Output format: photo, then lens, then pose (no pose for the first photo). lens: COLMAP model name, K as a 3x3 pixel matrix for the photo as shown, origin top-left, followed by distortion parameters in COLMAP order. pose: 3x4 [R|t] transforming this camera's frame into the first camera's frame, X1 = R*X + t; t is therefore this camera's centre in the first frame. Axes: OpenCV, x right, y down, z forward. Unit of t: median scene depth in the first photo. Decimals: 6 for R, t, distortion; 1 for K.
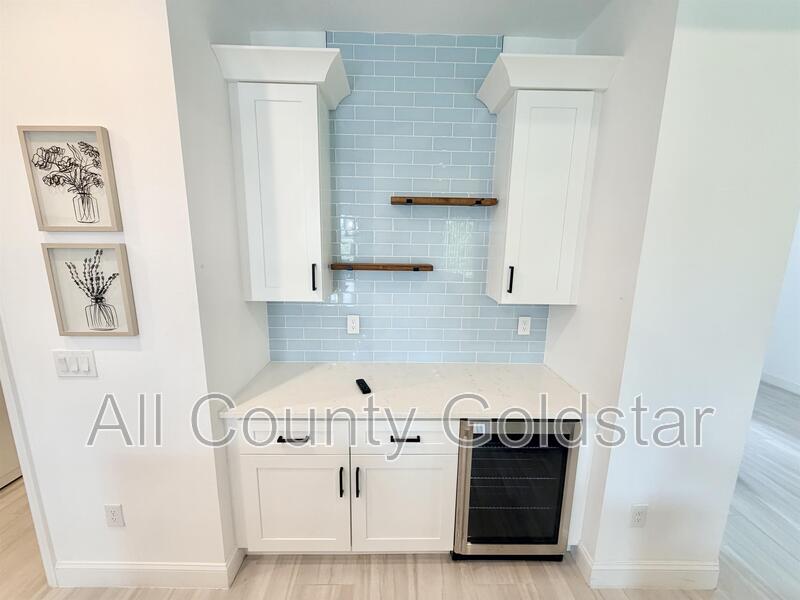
lens RADIAL K [[317.1, 0, 399.9], [0, 317.1, 303.4], [0, 0, 1]] dist [0.001466, -0.000027]
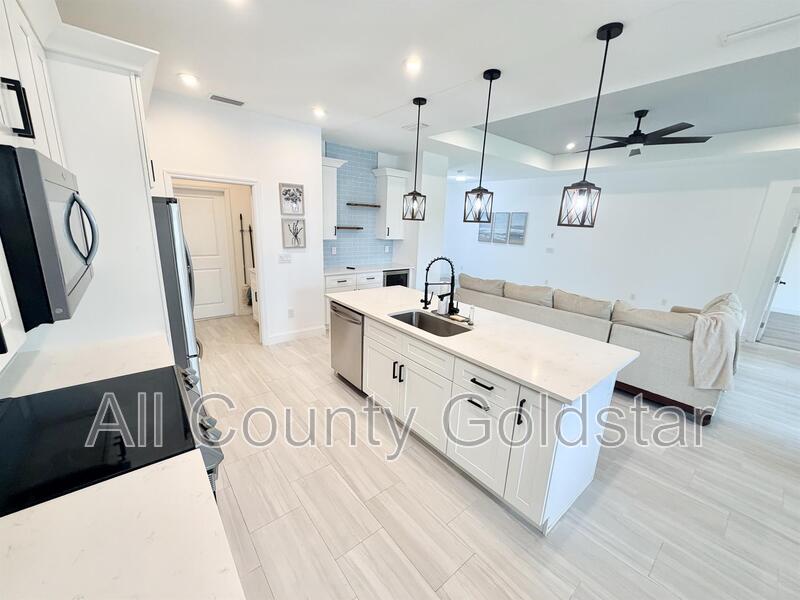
lens RADIAL K [[317.1, 0, 396.4], [0, 317.1, 301.7], [0, 0, 1]] dist [0.001466, -0.000027]
pose [[0.785936, -0.135268, 0.603330, -1.827625], [0.085496, 0.990178, 0.110627, 0.316079], [-0.612368, -0.035363, 0.789782, -1.840333]]
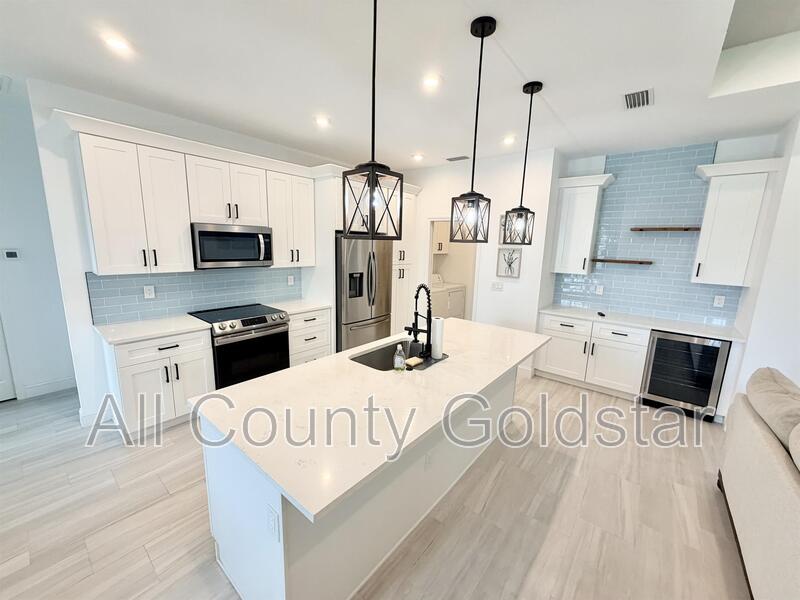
lens RADIAL K [[317.1, 0, 400.0], [0, 317.1, 302.4], [0, 0, 1]] dist [0.001466, -0.000027]
pose [[0.764322, 0.125340, -0.632536, 0.224983], [-0.136270, 0.990169, 0.031546, 0.337776], [0.630271, 0.062084, 0.773889, -1.792425]]
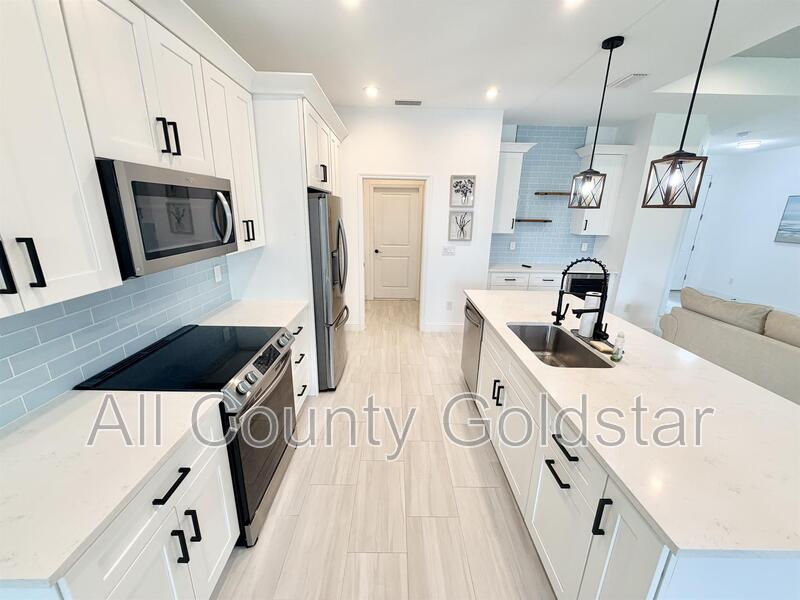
lens RADIAL K [[317.1, 0, 399.2], [0, 317.1, 301.4], [0, 0, 1]] dist [0.001466, -0.000027]
pose [[0.999971, 0.006353, -0.004248, -1.308649], [-0.005912, 0.995285, 0.096818, 0.341592], [0.004843, -0.096790, 0.995293, -1.871718]]
